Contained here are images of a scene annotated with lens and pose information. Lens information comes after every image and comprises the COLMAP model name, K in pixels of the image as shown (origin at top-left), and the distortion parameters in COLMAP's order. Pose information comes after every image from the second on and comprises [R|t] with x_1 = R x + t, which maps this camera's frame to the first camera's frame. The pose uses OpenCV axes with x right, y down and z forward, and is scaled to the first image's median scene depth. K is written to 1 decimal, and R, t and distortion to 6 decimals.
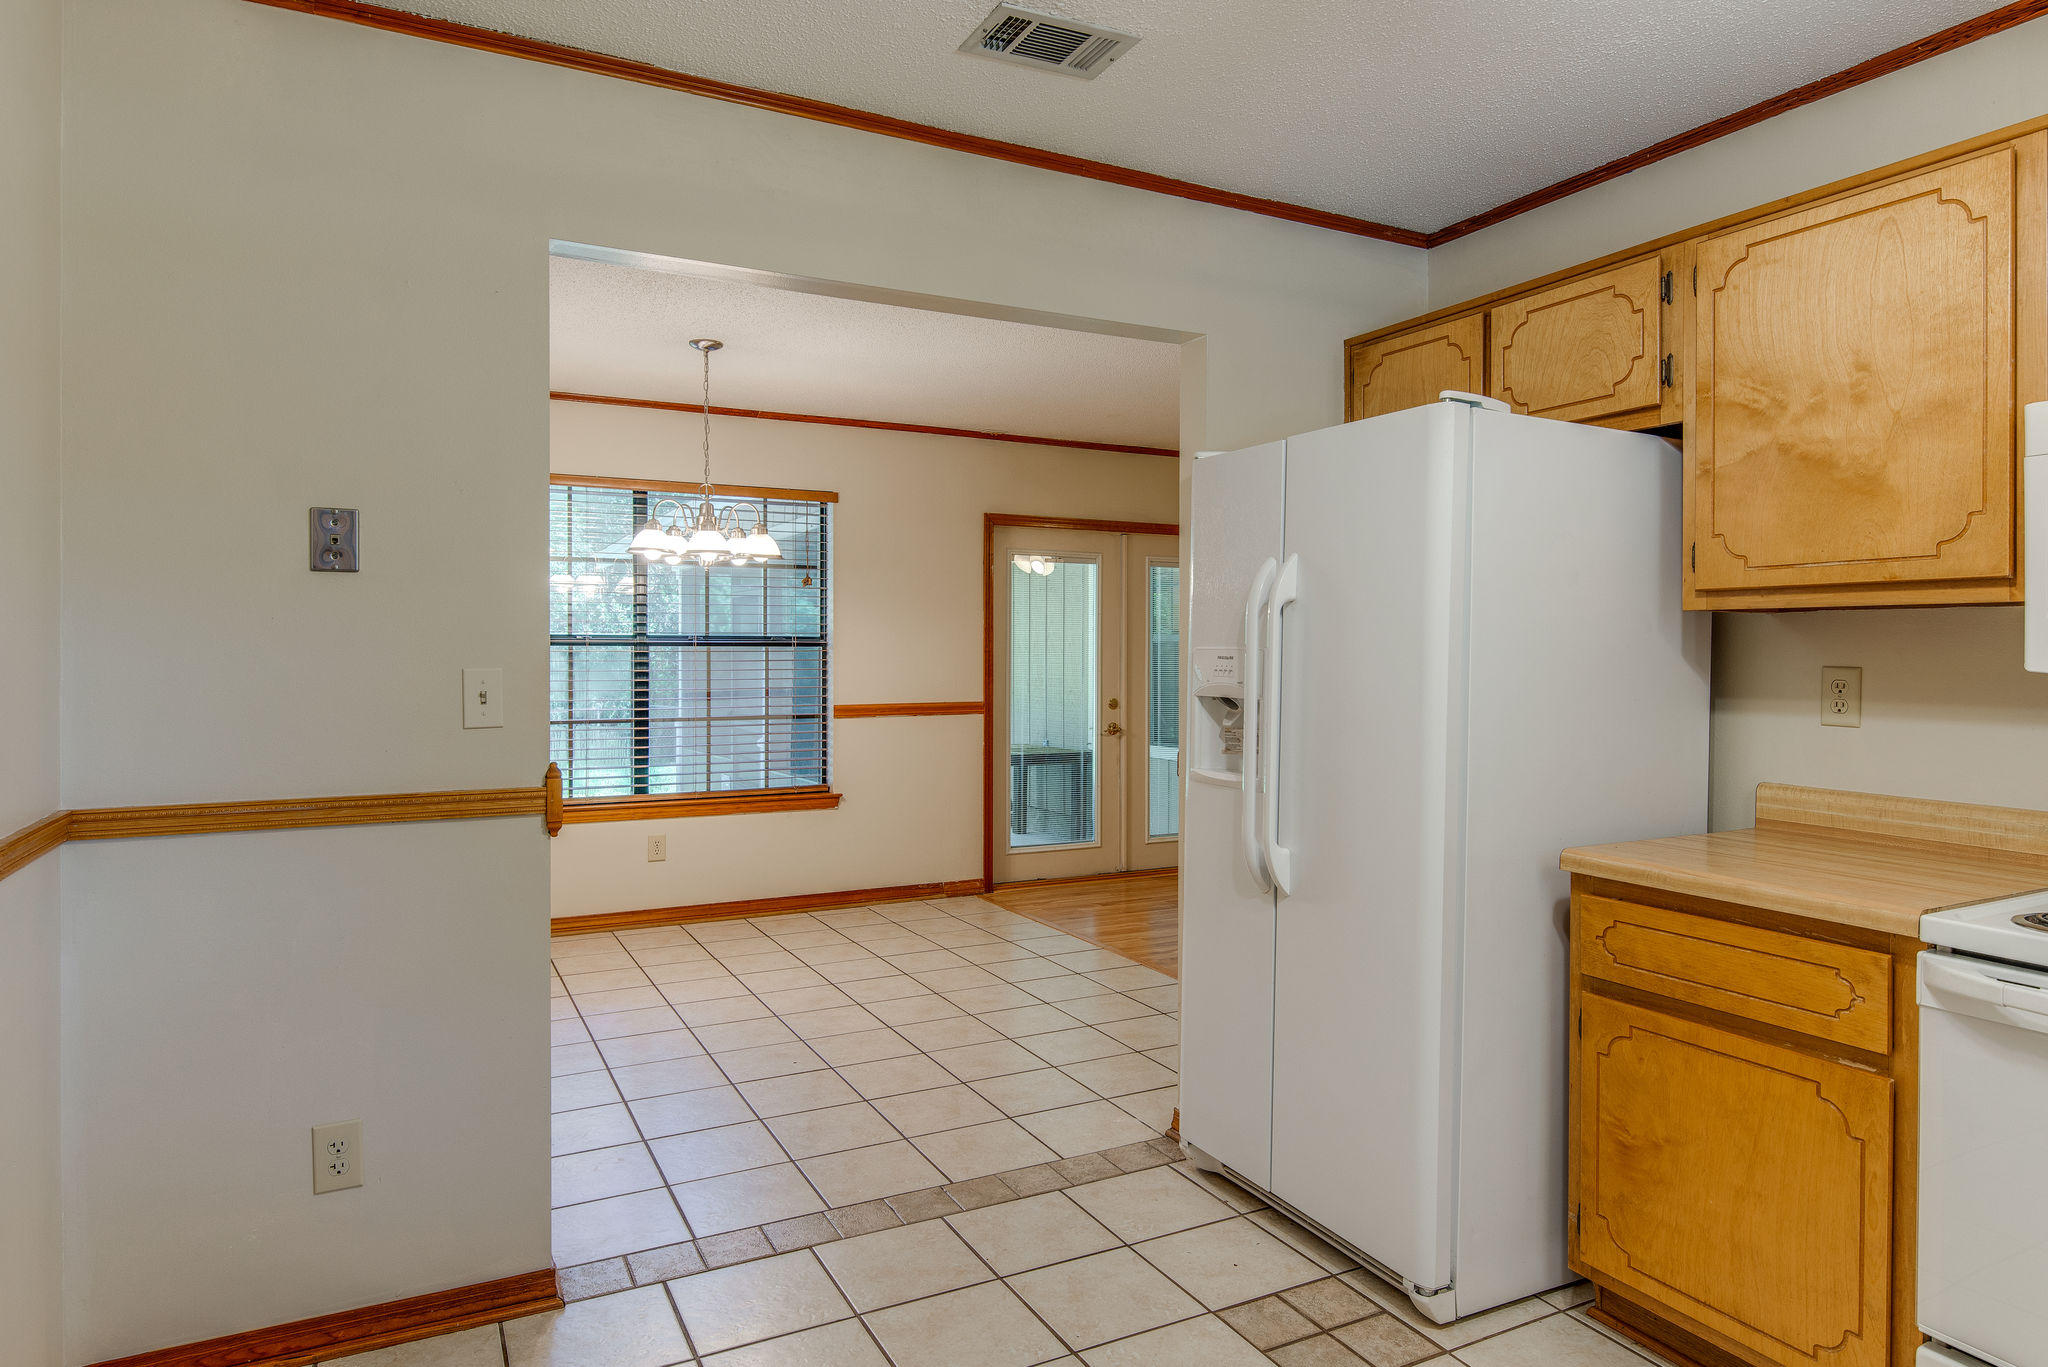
lens RADIAL K [[1200.1, 0, 1024.0], [0, 1200.1, 683.5], [0, 0, 1]] dist [-0.057303, -0.000636]
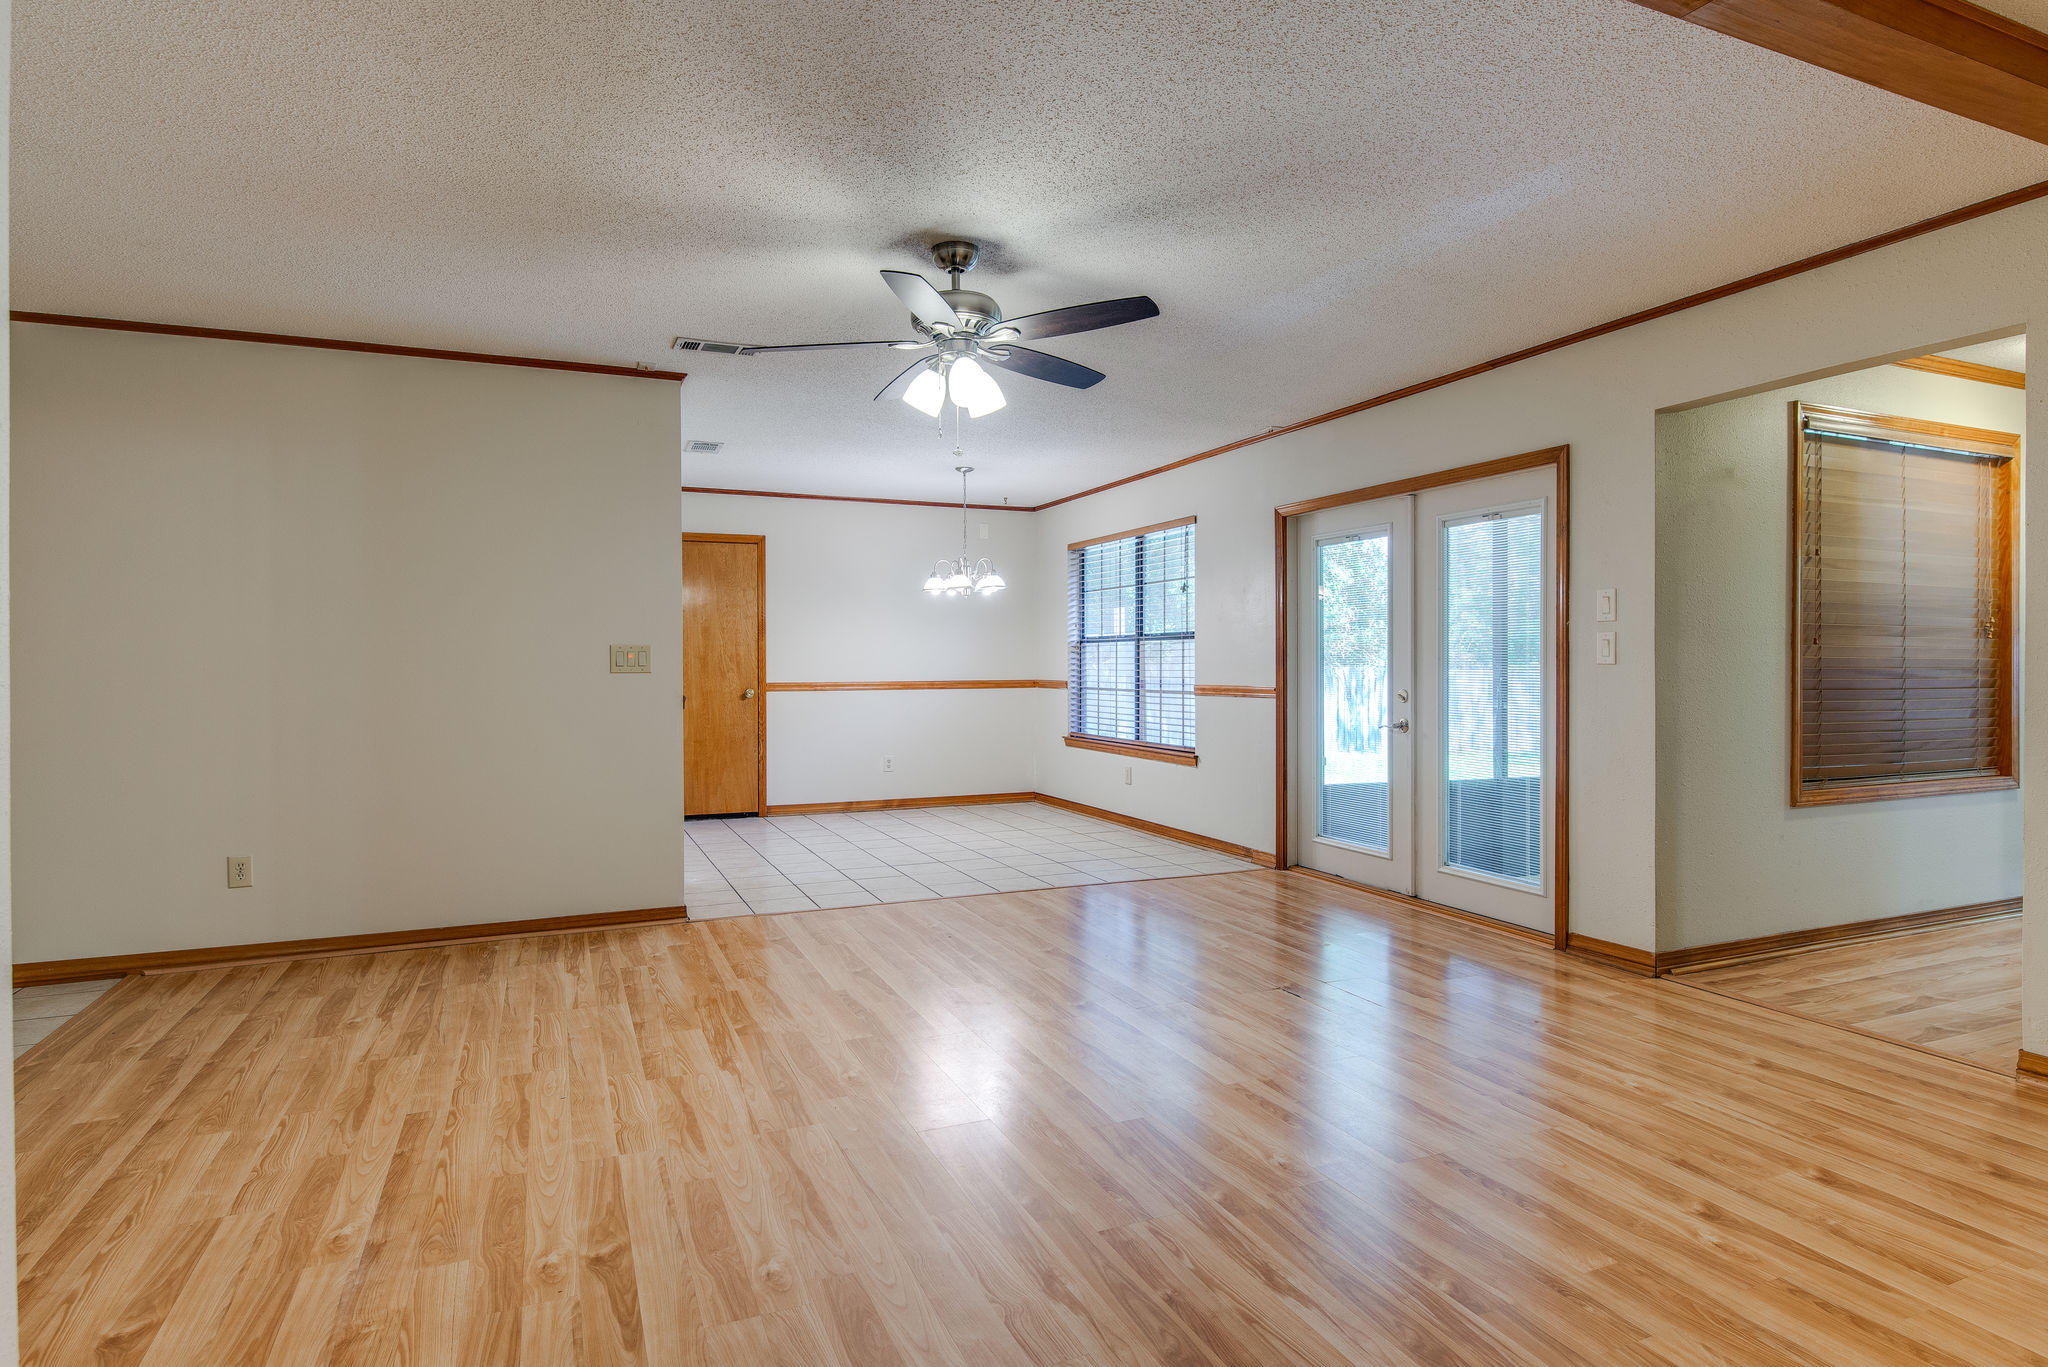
lens RADIAL K [[1081.9, 0, 1009.7], [0, 1081.9, 657.4], [0, 0, 1]] dist [0.004194, -0.009488]
pose [[-0.076255, -0.005313, -0.997074, 0.997891], [-0.017392, 0.999841, -0.003997, -0.001999], [0.996937, 0.017036, -0.076336, 0.899614]]
